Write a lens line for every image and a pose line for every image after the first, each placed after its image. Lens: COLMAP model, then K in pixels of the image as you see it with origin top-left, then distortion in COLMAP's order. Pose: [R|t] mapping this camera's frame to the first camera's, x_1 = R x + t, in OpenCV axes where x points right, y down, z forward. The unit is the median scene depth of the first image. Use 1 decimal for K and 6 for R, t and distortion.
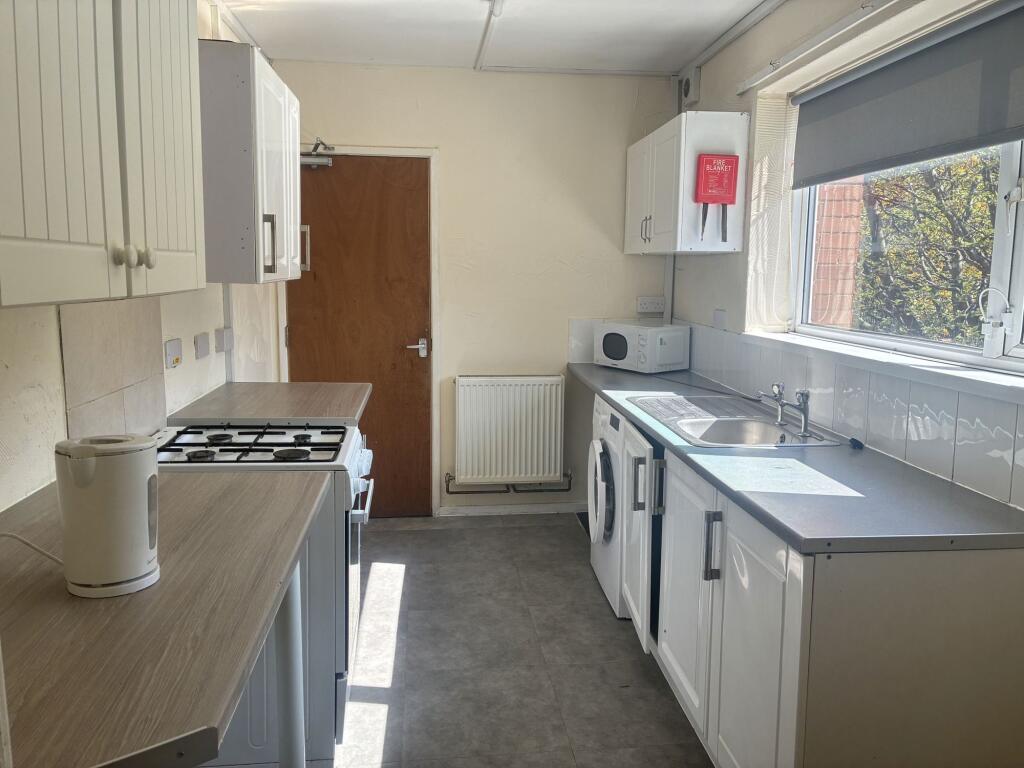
lens RADIAL K [[781.5, 0, 514.3], [0, 781.5, 379.6], [0, 0, 1]] dist [0.041406, -0.021691]
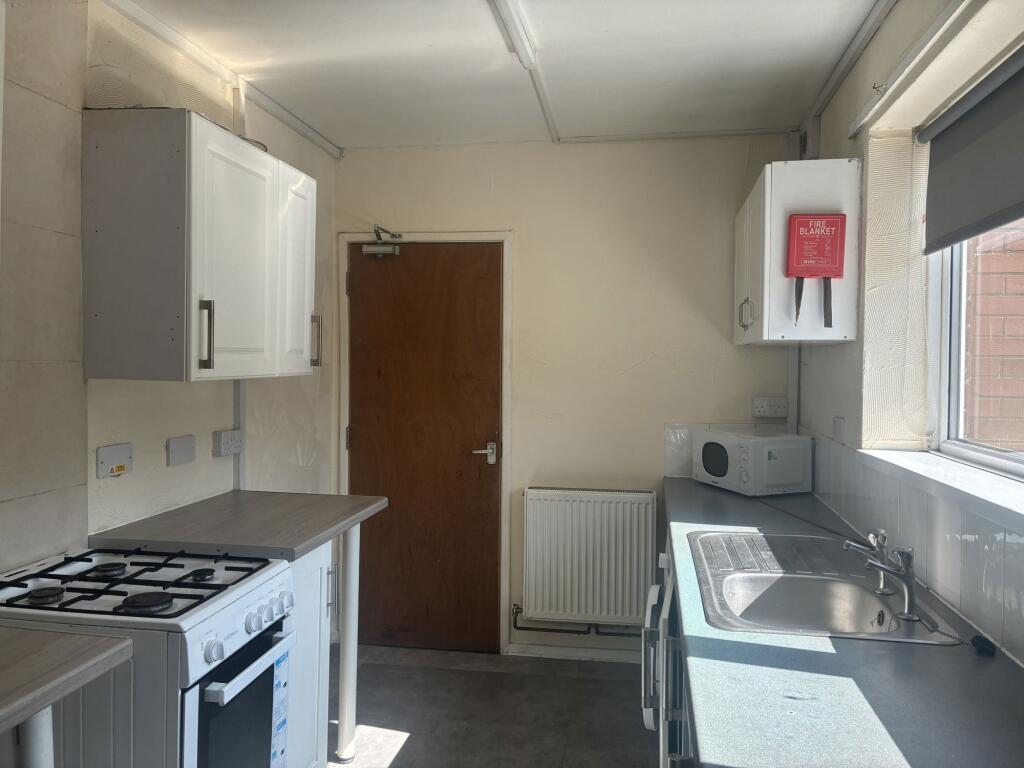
lens RADIAL K [[781.5, 0, 510.1], [0, 781.5, 383.3], [0, 0, 1]] dist [0.041406, -0.021691]
pose [[0.963525, 0.004438, -0.267582, 0.156849], [-0.035743, 0.993039, -0.112236, -0.024676], [0.265221, 0.117706, 0.956976, 0.187429]]
